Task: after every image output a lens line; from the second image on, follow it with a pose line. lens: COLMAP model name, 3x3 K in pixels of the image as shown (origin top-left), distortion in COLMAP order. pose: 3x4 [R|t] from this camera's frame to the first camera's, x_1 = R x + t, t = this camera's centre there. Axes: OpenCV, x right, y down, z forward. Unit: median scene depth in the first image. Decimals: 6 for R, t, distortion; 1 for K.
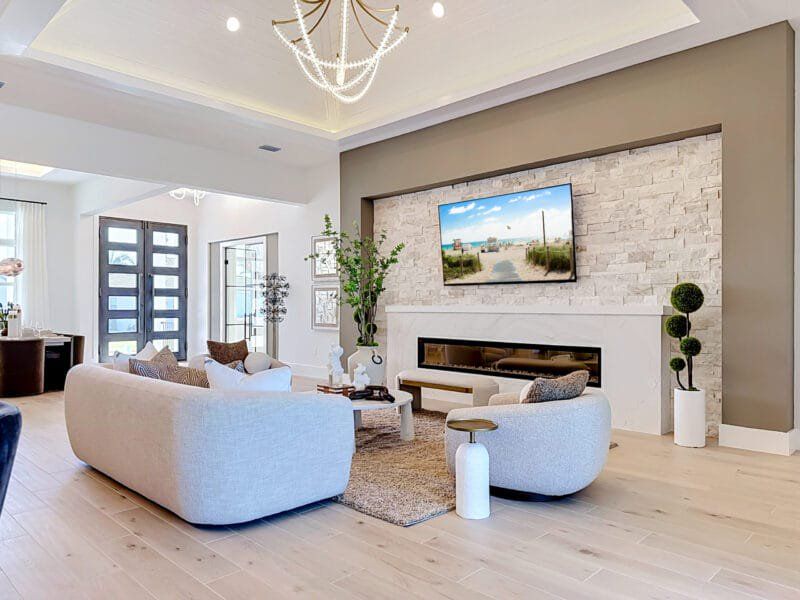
lens RADIAL K [[566.1, 0, 402.4], [0, 566.1, 306.5], [0, 0, 1]] dist [0.019121, -0.003905]
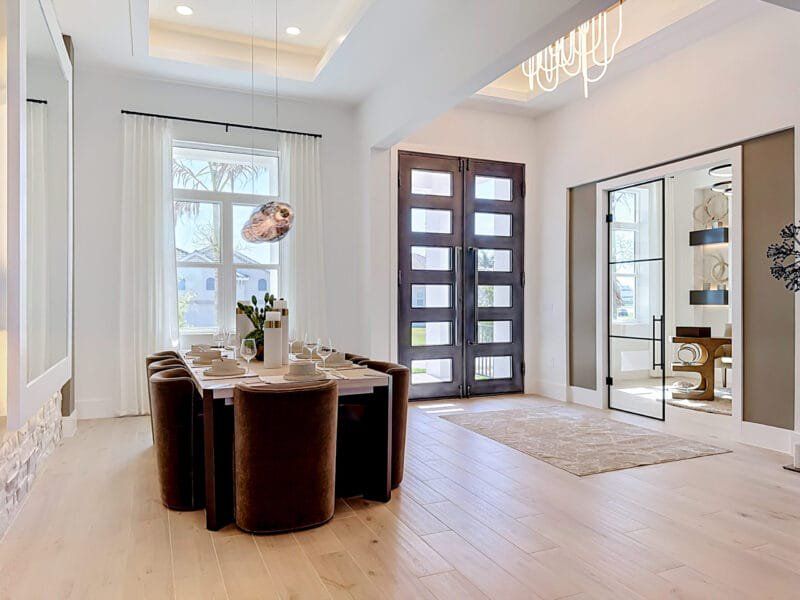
lens RADIAL K [[566.1, 0, 402.4], [0, 566.1, 306.5], [0, 0, 1]] dist [0.019121, -0.003905]
pose [[0.922304, 0.000308, -0.386465, -0.283489], [0.003226, 0.999959, 0.008496, -0.000221], [0.386452, -0.009083, 0.922265, 0.428125]]
